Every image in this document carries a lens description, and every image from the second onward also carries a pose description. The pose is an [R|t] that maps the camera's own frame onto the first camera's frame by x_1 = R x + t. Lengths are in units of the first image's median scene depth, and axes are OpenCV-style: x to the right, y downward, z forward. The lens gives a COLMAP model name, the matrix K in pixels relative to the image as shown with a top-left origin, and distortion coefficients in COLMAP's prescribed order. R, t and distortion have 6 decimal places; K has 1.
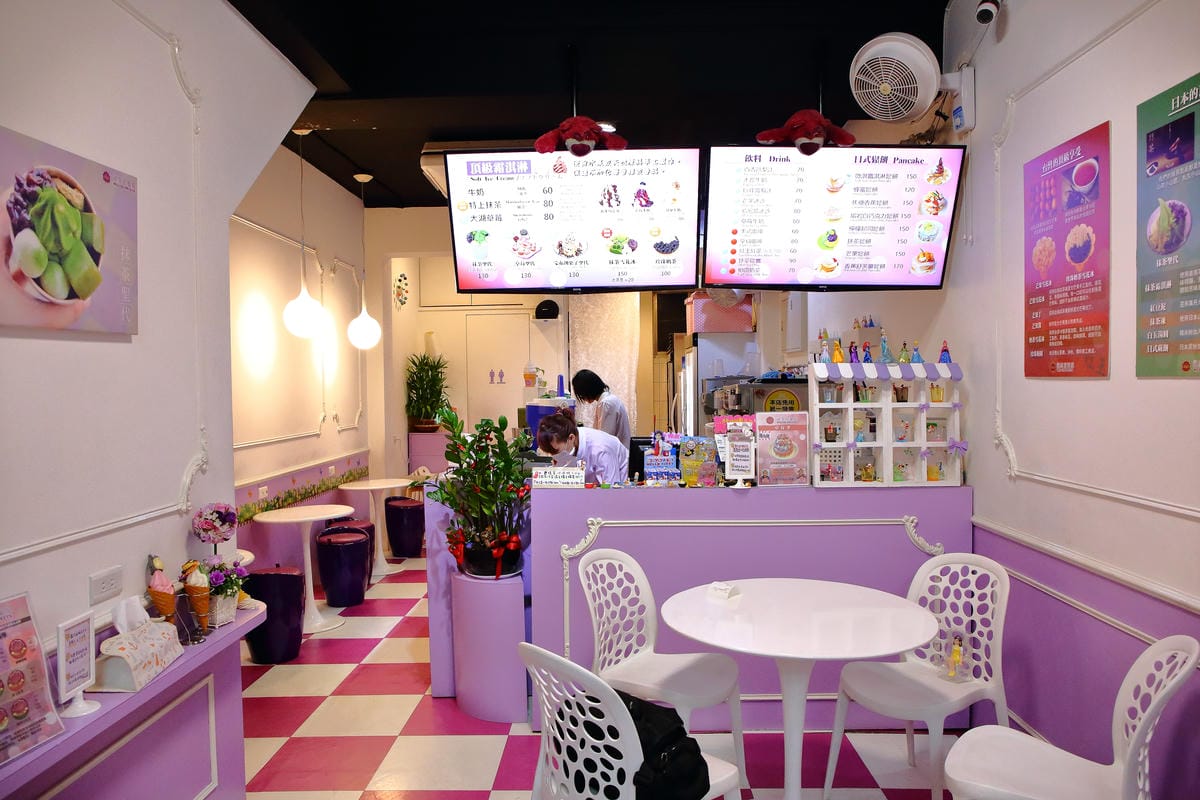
lens RADIAL K [[830.0, 0, 600.0], [0, 830.0, 400.0], [0, 0, 1]] dist [-0.005993, -0.001303]
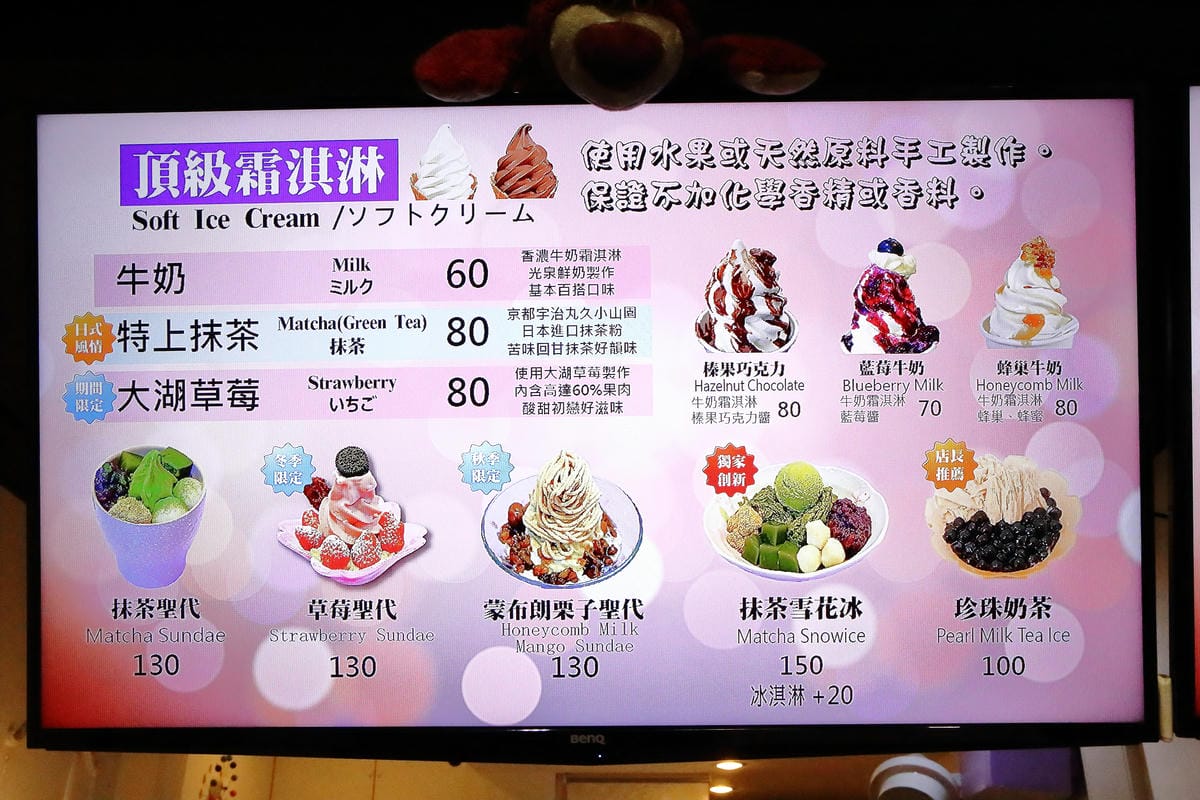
lens RADIAL K [[1119.2, 0, 600.0], [0, 1119.2, 400.0], [0, 0, 1]] dist [-0.012170, -0.000936]
pose [[0.999706, 0.007116, -0.023188, -0.019677], [-0.017096, 0.884880, -0.465505, -0.080885], [0.017206, 0.465764, 0.884742, 0.744038]]
